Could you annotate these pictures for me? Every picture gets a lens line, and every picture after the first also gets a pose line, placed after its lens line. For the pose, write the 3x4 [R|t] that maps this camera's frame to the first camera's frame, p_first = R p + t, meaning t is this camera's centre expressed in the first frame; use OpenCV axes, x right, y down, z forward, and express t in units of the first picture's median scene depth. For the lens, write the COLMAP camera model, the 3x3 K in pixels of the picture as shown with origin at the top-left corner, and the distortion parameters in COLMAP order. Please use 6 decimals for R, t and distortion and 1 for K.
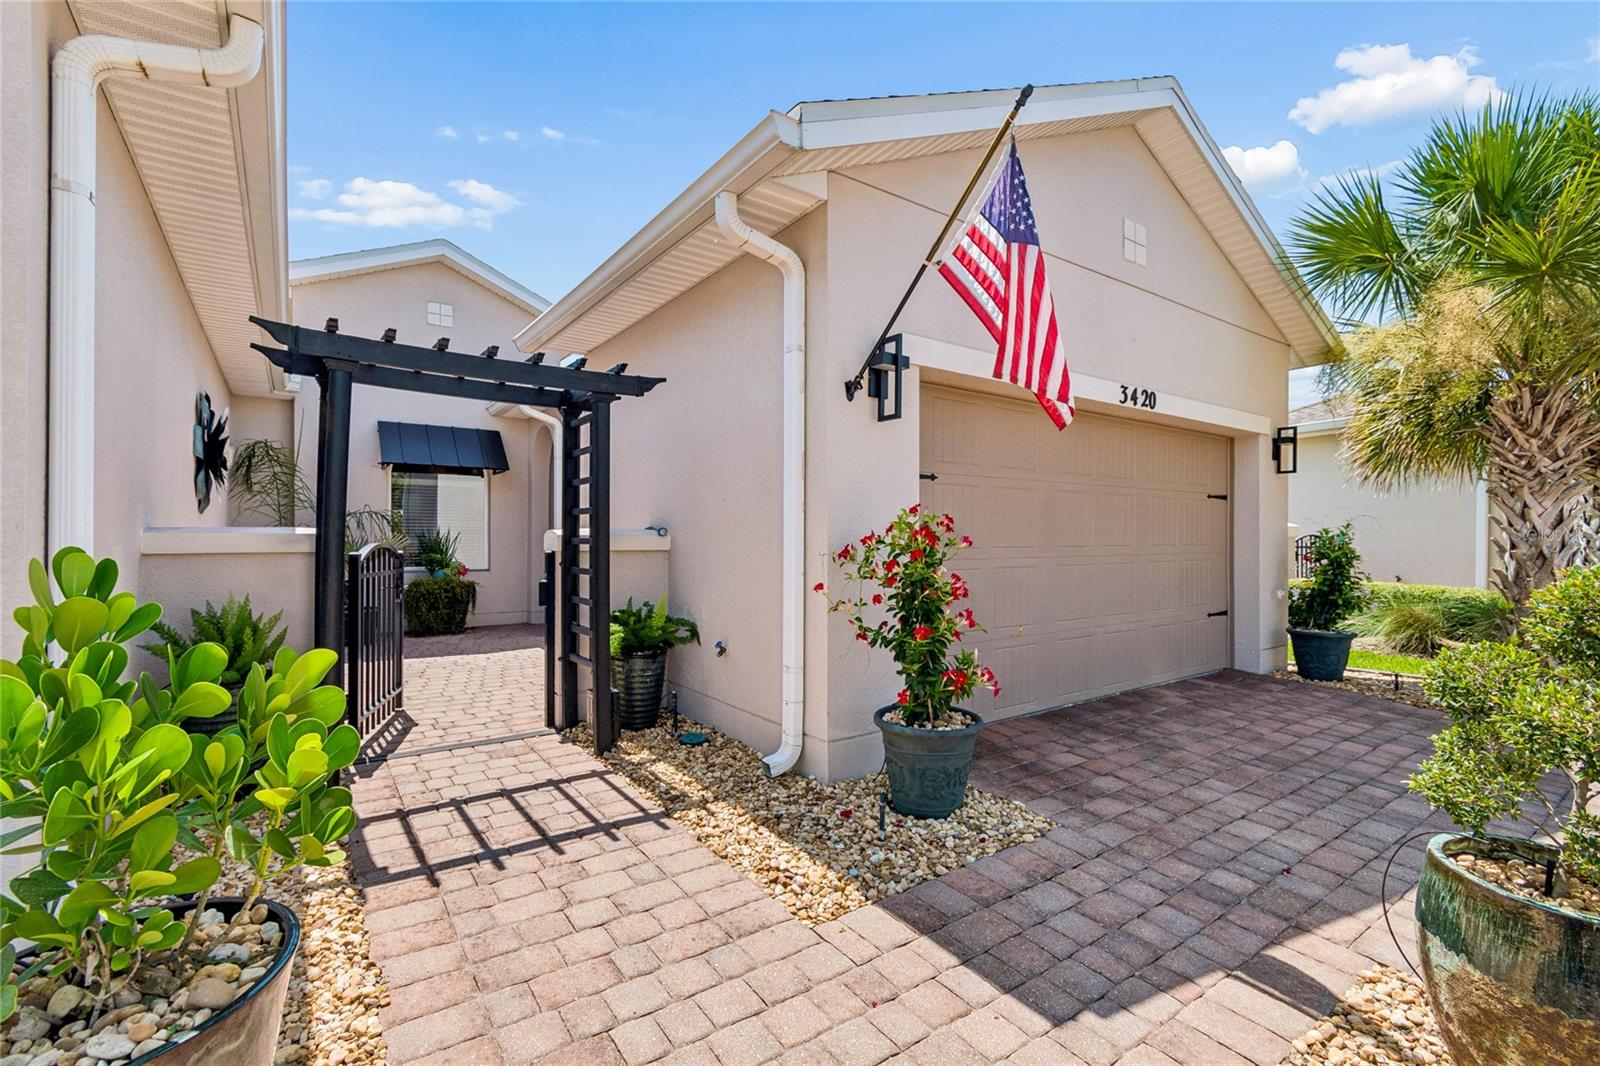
lens RADIAL K [[714.6, 0, 801.4], [0, 714.6, 521.5], [0, 0, 1]] dist [0.000705, -0.000768]
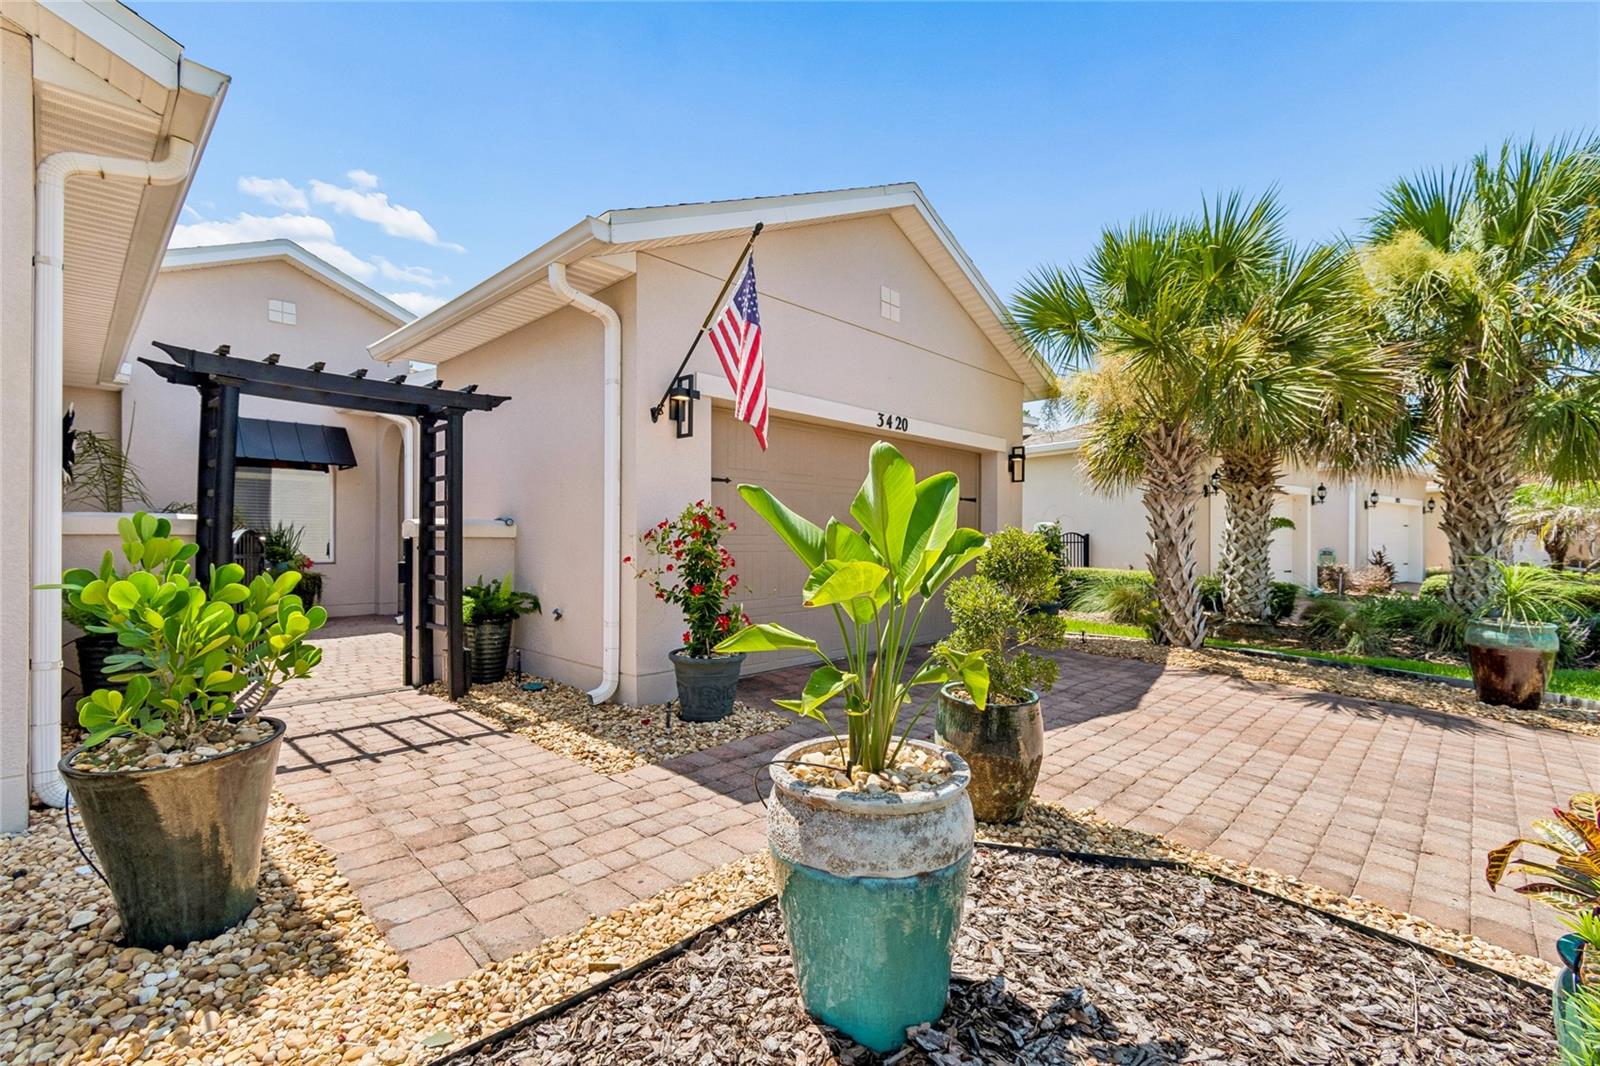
lens RADIAL K [[709.6, 0, 800.0], [0, 709.6, 533.0], [0, 0, 1]] dist [0.003203, -0.000380]
pose [[0.982813, 0.003906, 0.184564, 0.092708], [-0.006520, 0.999887, 0.013557, 0.019248], [-0.184490, -0.014527, 0.982727, -0.369659]]
